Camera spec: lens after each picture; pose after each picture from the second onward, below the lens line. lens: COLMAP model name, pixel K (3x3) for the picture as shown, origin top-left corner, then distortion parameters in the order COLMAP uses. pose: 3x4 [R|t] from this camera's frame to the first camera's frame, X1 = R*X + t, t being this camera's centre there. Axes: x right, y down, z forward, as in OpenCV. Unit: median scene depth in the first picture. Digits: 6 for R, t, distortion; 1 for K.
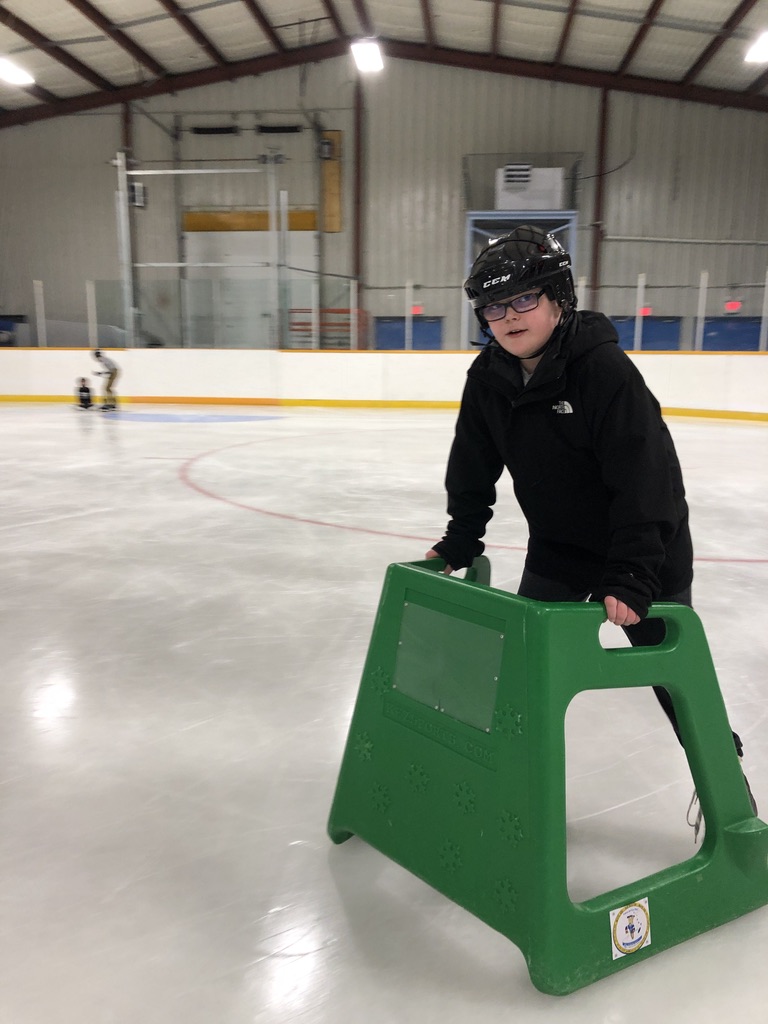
lens RADIAL K [[851.8, 0, 382.7], [0, 851.8, 531.8], [0, 0, 1]] dist [0.006935, 0.025845]
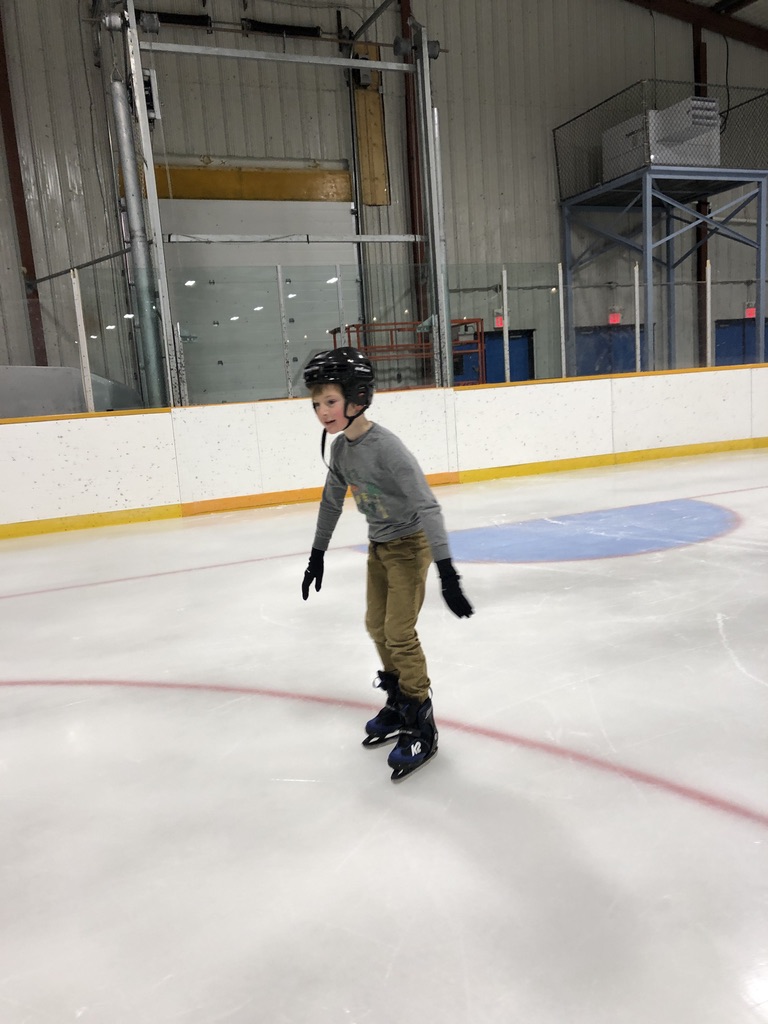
lens RADIAL K [[851.8, 0, 382.7], [0, 851.8, 531.8], [0, 0, 1]] dist [0.006935, 0.025845]
pose [[0.864532, -0.150664, 0.479463, -0.396036], [0.179404, 0.983670, -0.014383, -0.105184], [-0.469467, 0.098452, 0.877444, 0.473595]]
